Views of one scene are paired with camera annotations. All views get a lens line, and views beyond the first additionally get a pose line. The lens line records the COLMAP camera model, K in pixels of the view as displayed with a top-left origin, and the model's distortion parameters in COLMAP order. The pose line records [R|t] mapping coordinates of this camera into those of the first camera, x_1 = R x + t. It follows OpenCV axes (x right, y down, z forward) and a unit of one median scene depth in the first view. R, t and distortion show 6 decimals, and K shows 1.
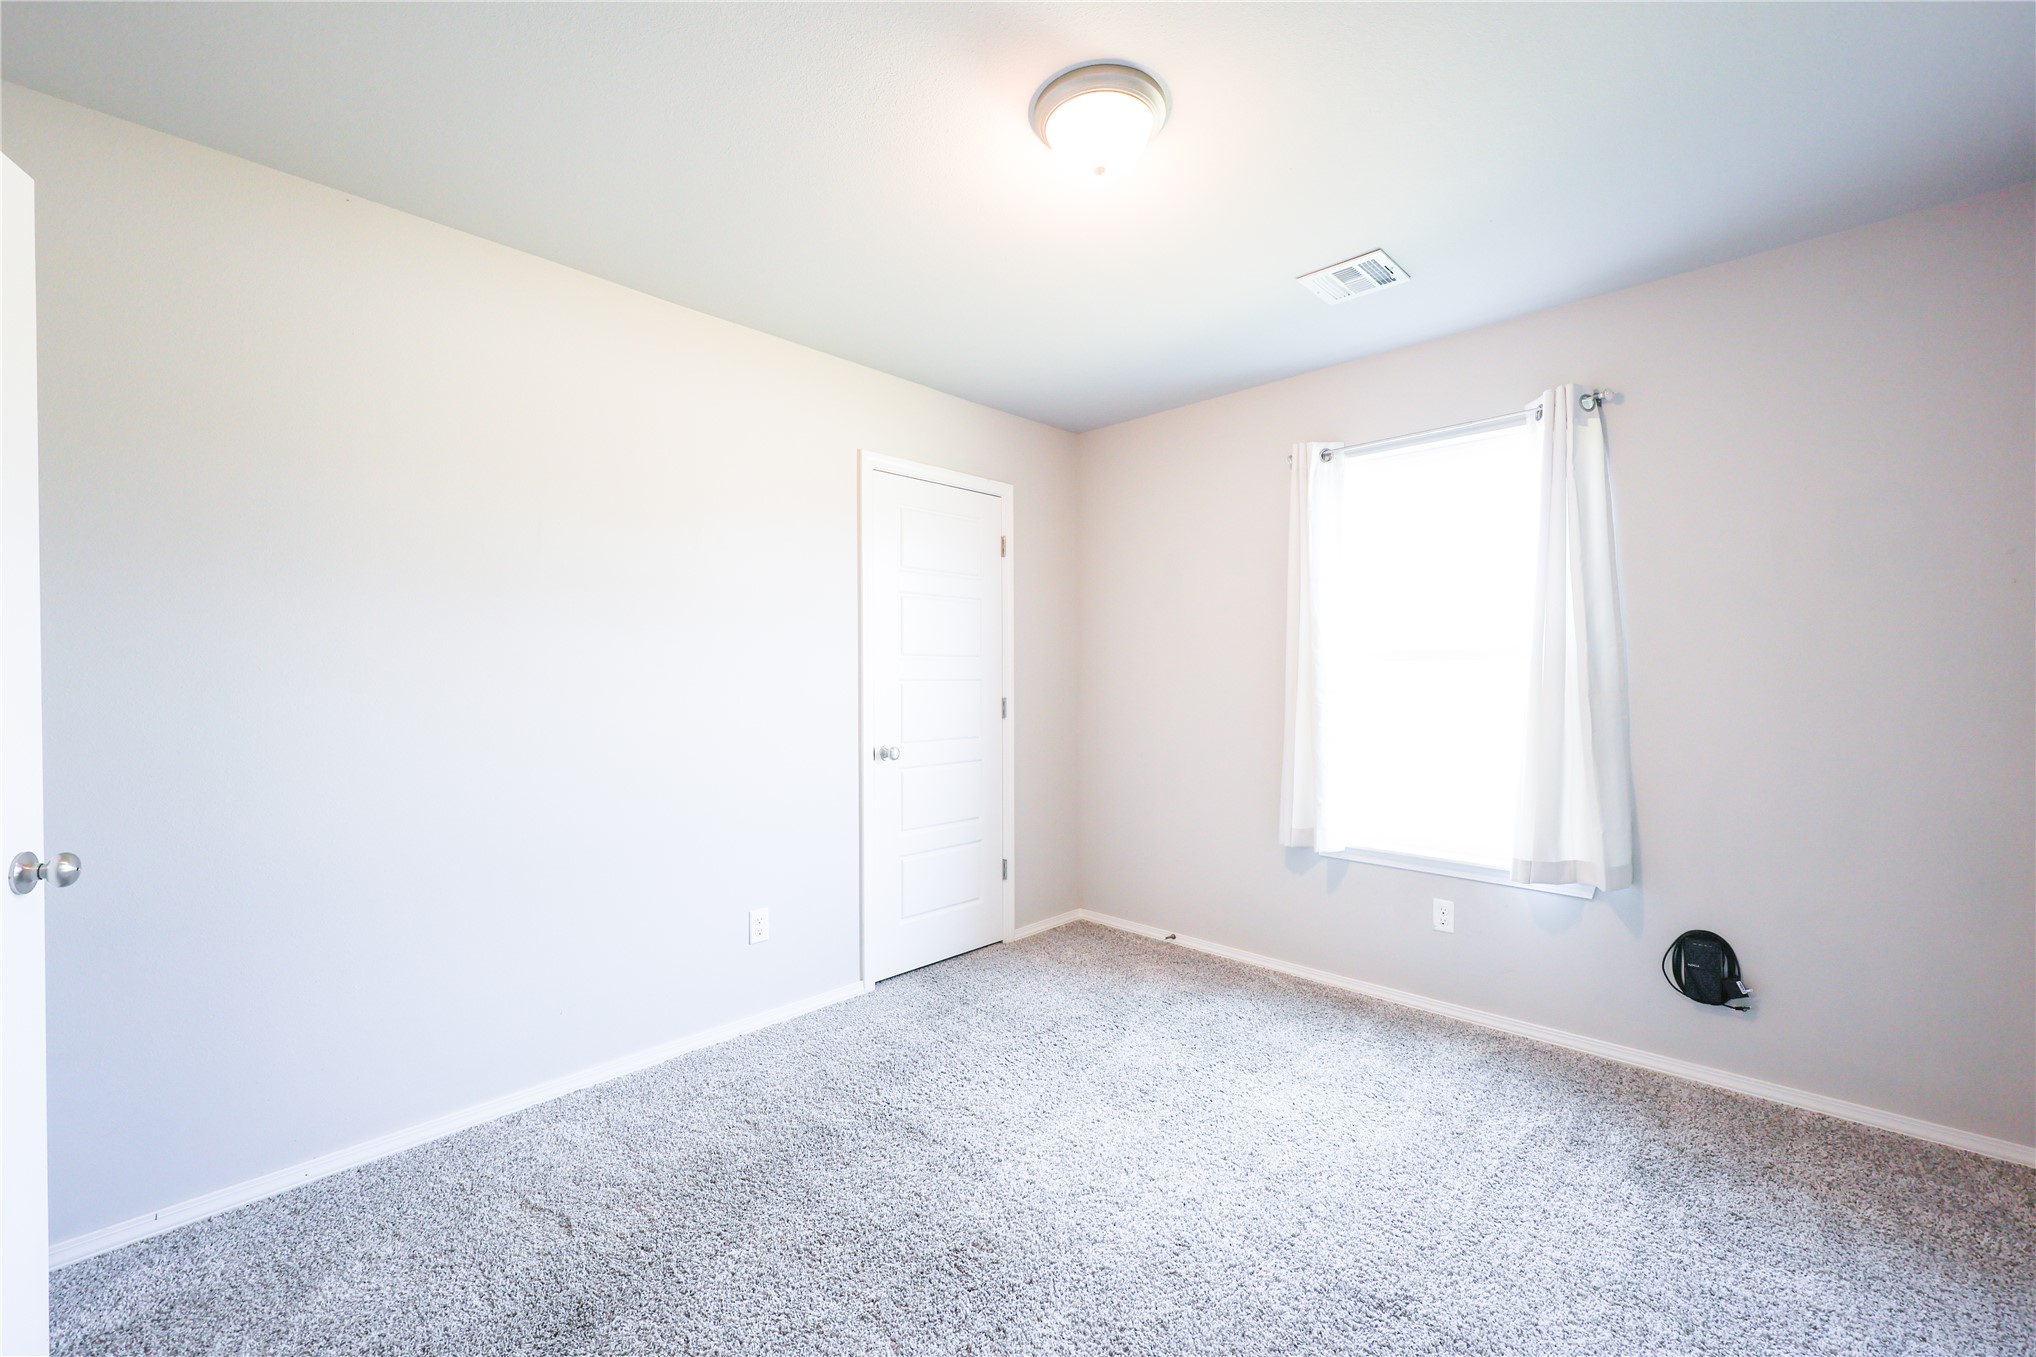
lens RADIAL K [[816.0, 0, 1017.0], [0, 816.0, 670.2], [0, 0, 1]] dist [0.002039, -0.000875]
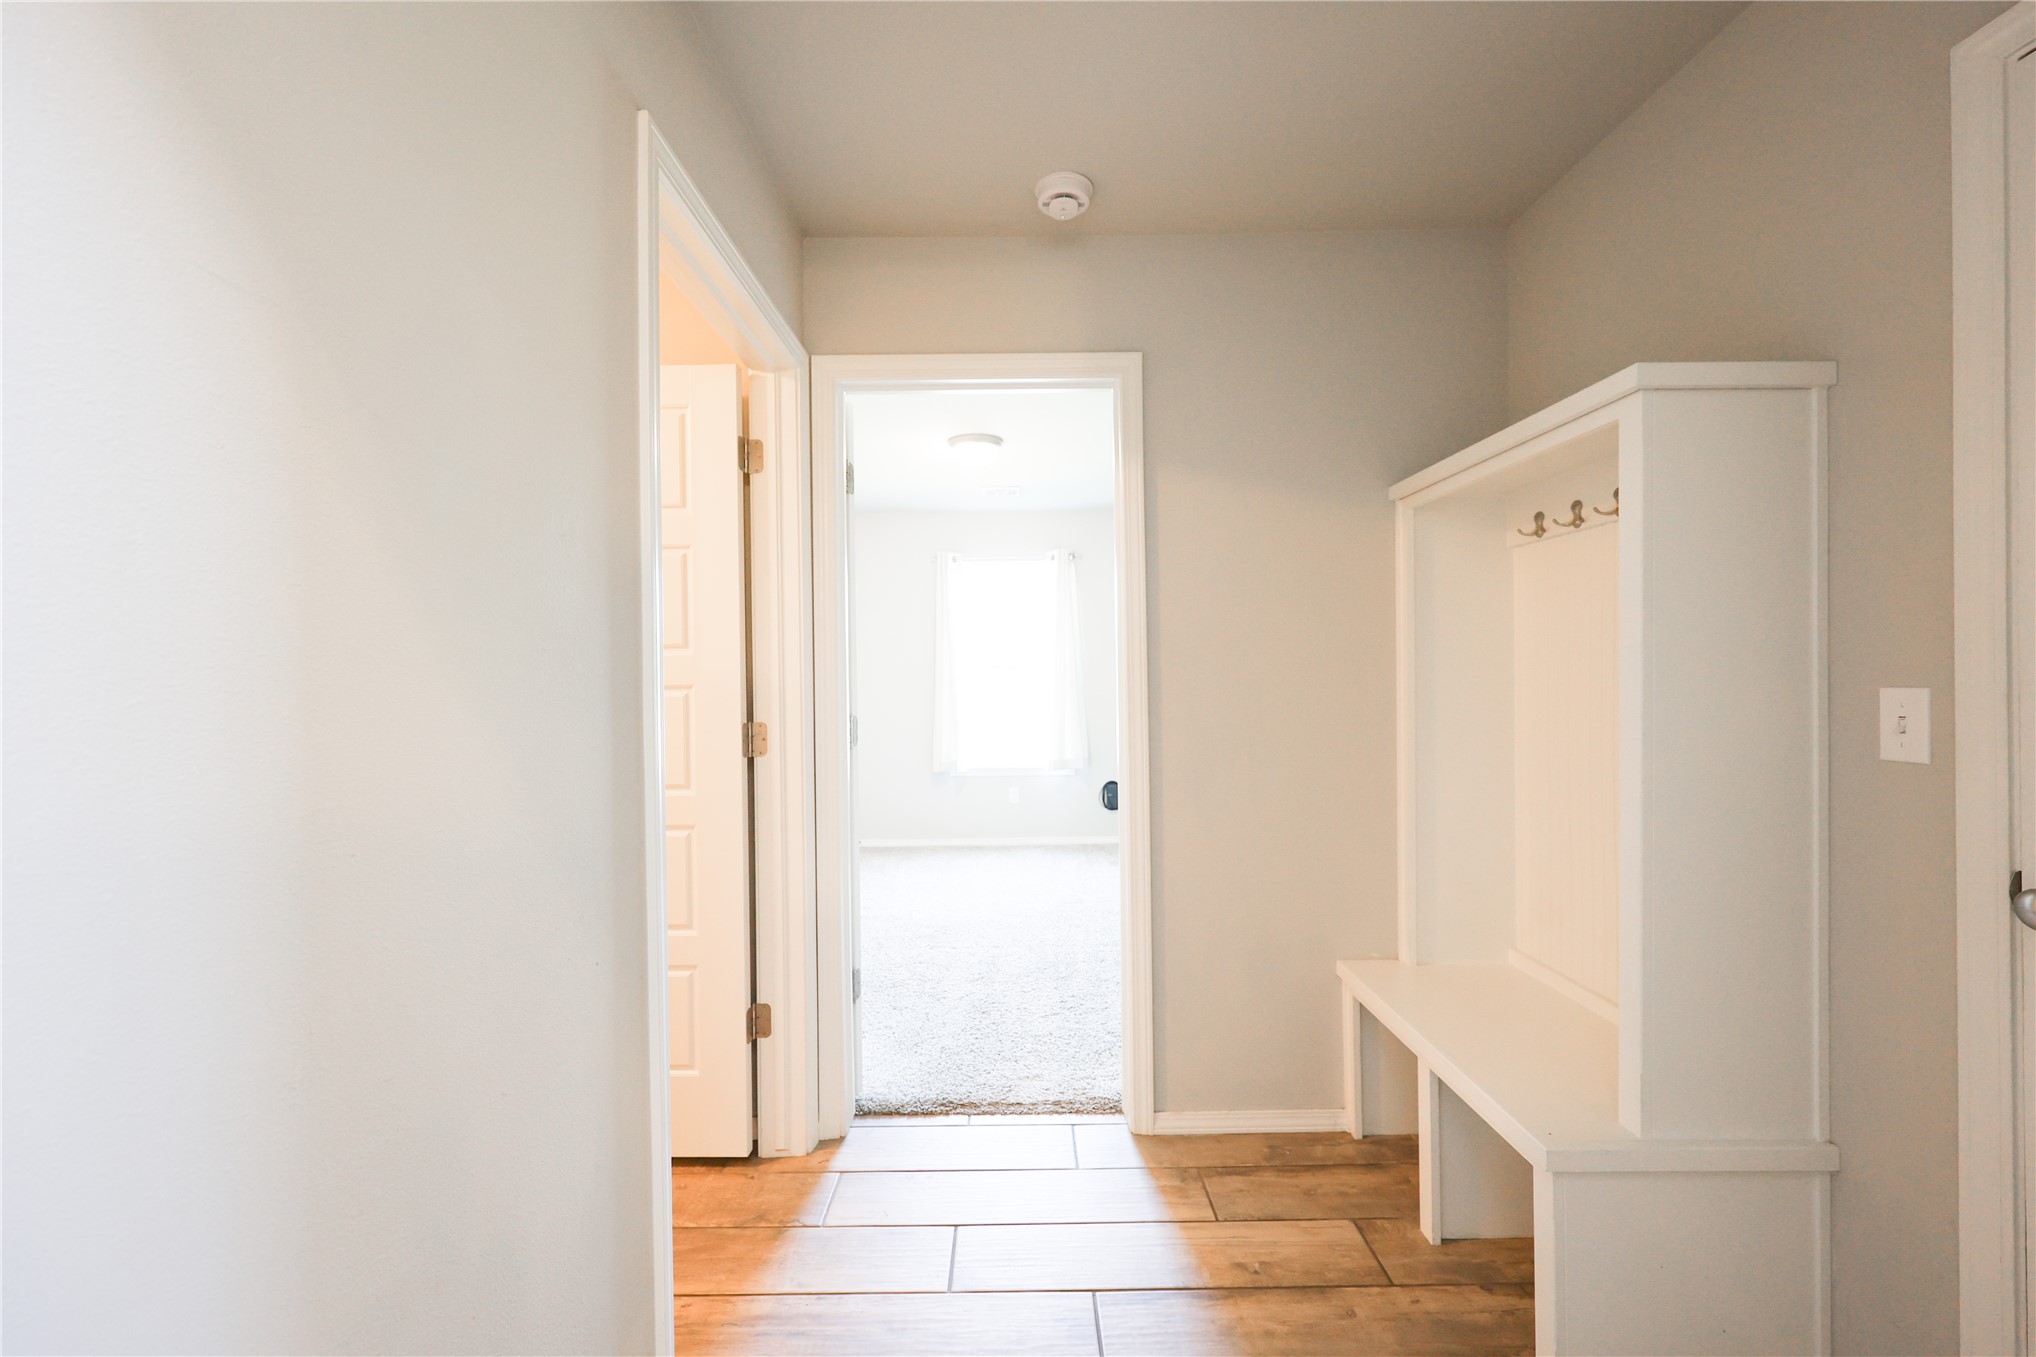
lens RADIAL K [[816.0, 0, 1022.2], [0, 816.0, 676.8], [0, 0, 1]] dist [0.002039, -0.000875]
pose [[0.724843, -0.005847, 0.688889, -0.892800], [0.007404, 0.999972, 0.000697, 0.003020], [-0.688874, 0.004595, 0.724867, -0.509728]]
